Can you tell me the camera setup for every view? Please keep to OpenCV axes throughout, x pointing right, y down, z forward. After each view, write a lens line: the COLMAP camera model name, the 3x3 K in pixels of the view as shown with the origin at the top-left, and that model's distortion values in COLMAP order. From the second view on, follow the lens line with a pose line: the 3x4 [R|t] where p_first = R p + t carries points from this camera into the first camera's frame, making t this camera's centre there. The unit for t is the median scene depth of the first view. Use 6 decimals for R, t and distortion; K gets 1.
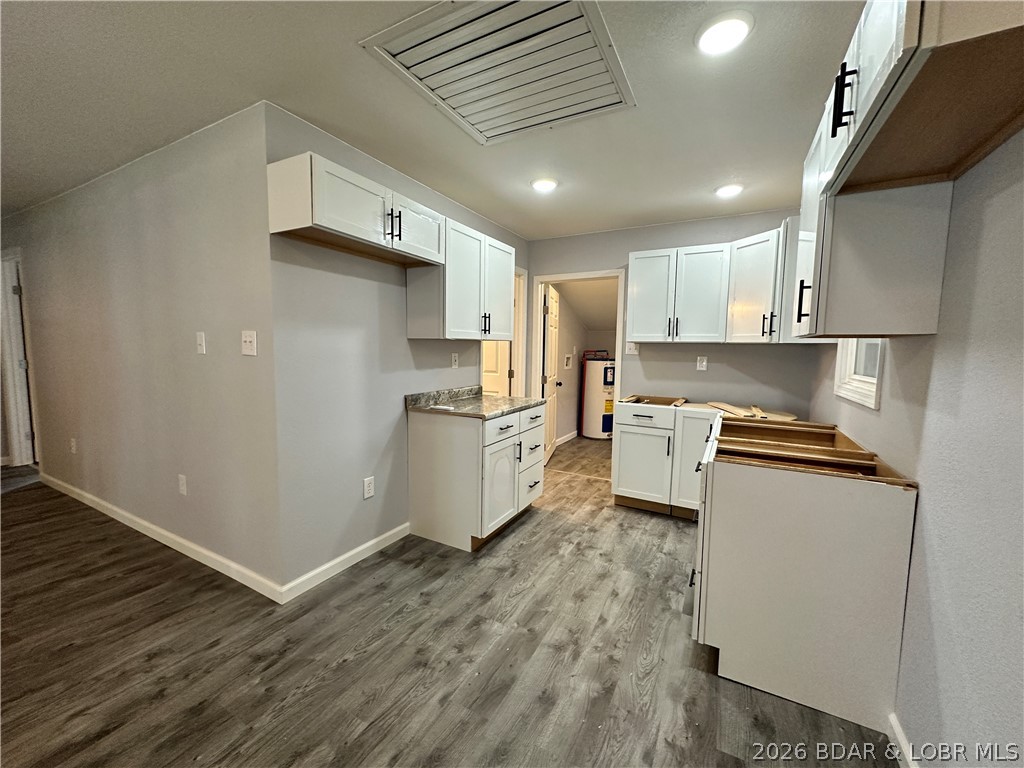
lens RADIAL K [[406.8, 0, 510.6], [0, 406.8, 385.5], [0, 0, 1]] dist [-0.000380, 0.000018]
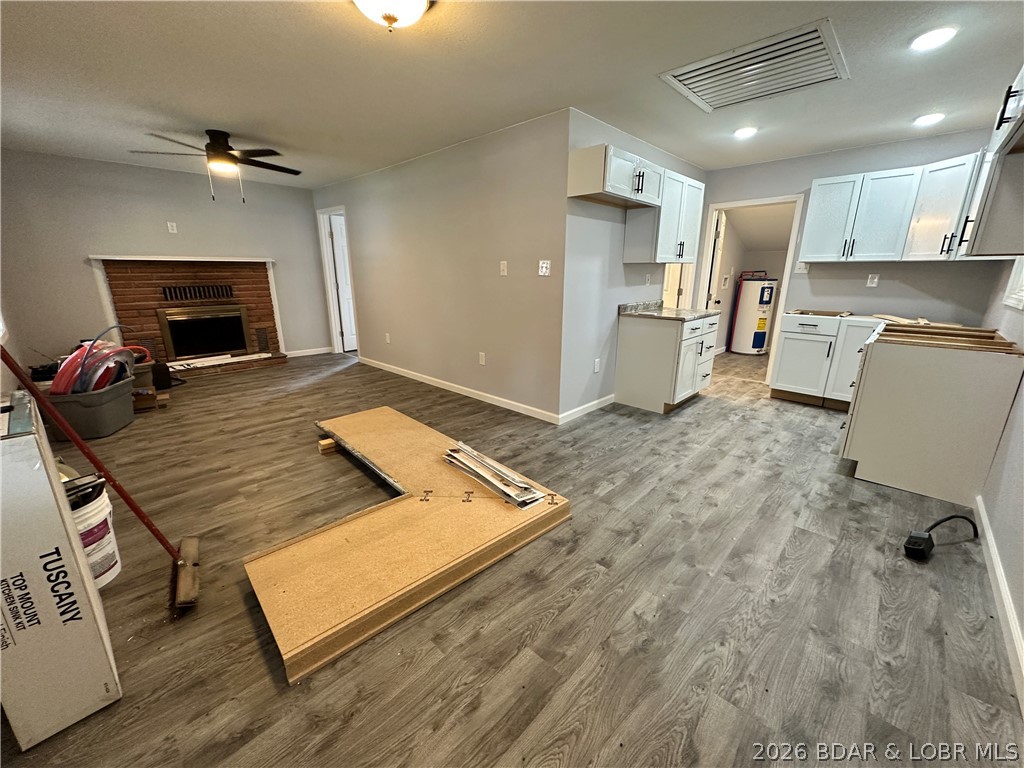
lens RADIAL K [[406.8, 0, 510.6], [0, 406.8, 385.5], [0, 0, 1]] dist [-0.000380, 0.000018]
pose [[0.964132, 0.057163, -0.259196, -0.244095], [-0.009795, 0.983531, 0.180474, 0.049697], [0.265244, -0.171462, 0.948813, -0.497943]]
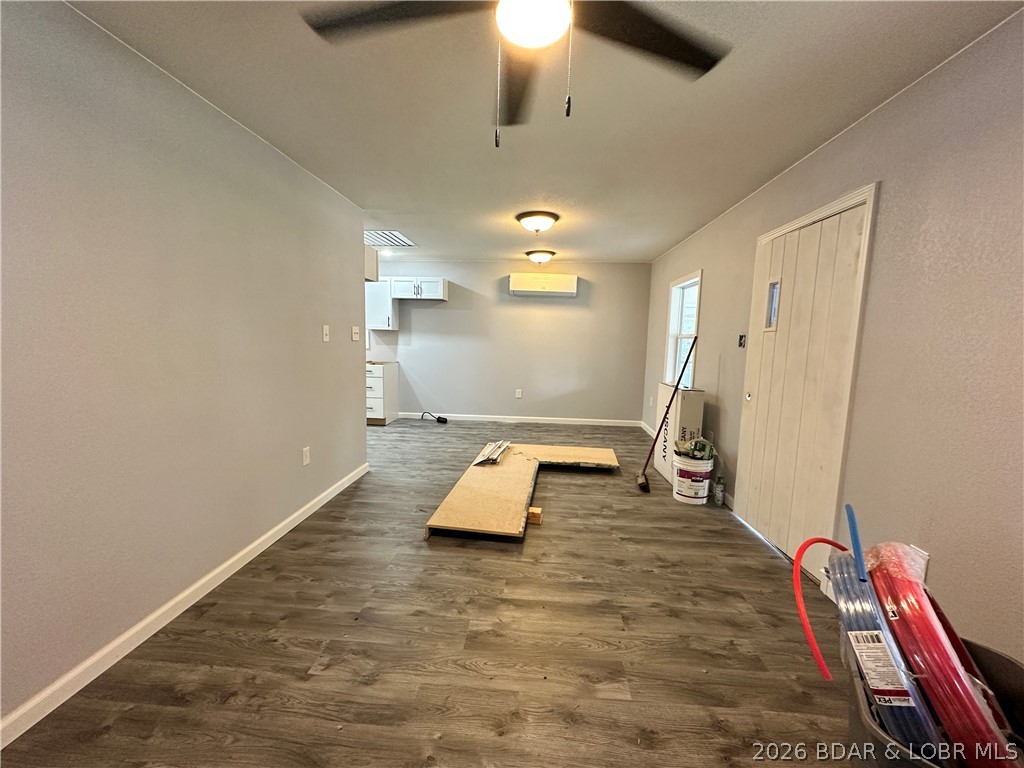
lens RADIAL K [[408.0, 0, 512.0], [0, 408.0, 384.0], [0, 0, 1]] dist [0.001475, 0.000206]
pose [[-0.407902, -0.132035, 0.903428, -1.909721], [0.051832, 0.984544, 0.167292, -0.113014], [-0.911553, 0.115065, -0.394754, 0.831155]]
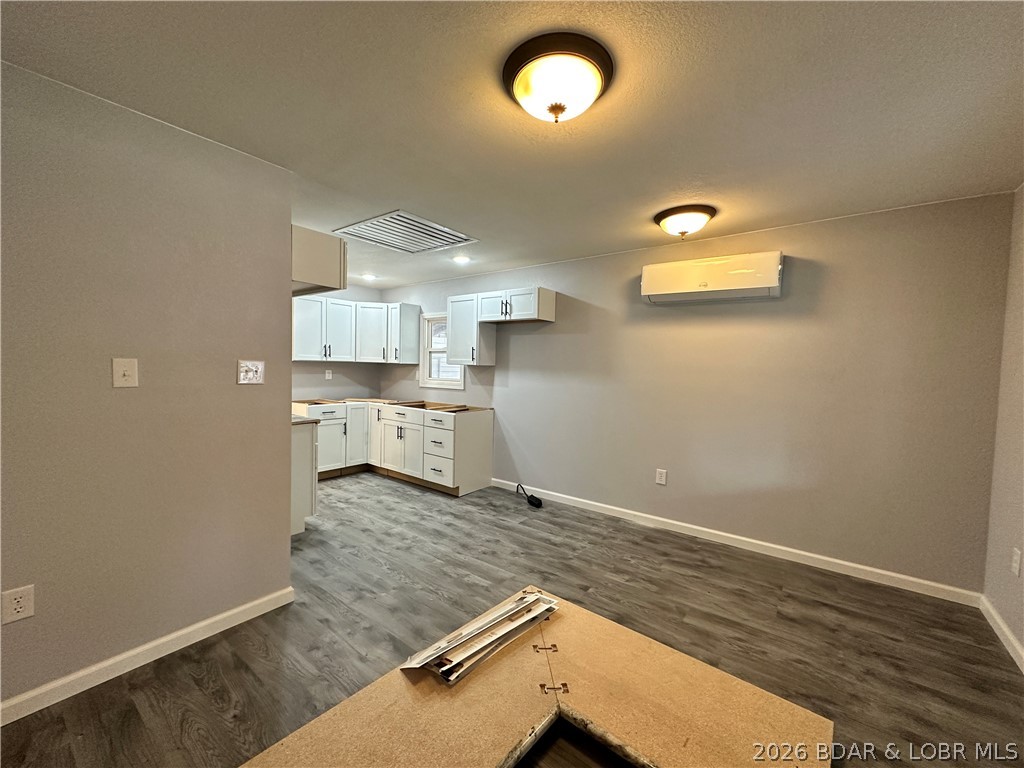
lens RADIAL K [[408.0, 0, 512.0], [0, 408.0, 384.0], [0, 0, 1]] dist [0.001475, 0.000206]
pose [[0.151013, -0.057304, 0.986869, -1.182518], [0.068355, 0.996534, 0.047406, -0.058371], [-0.986166, 0.060299, 0.154407, 0.140282]]
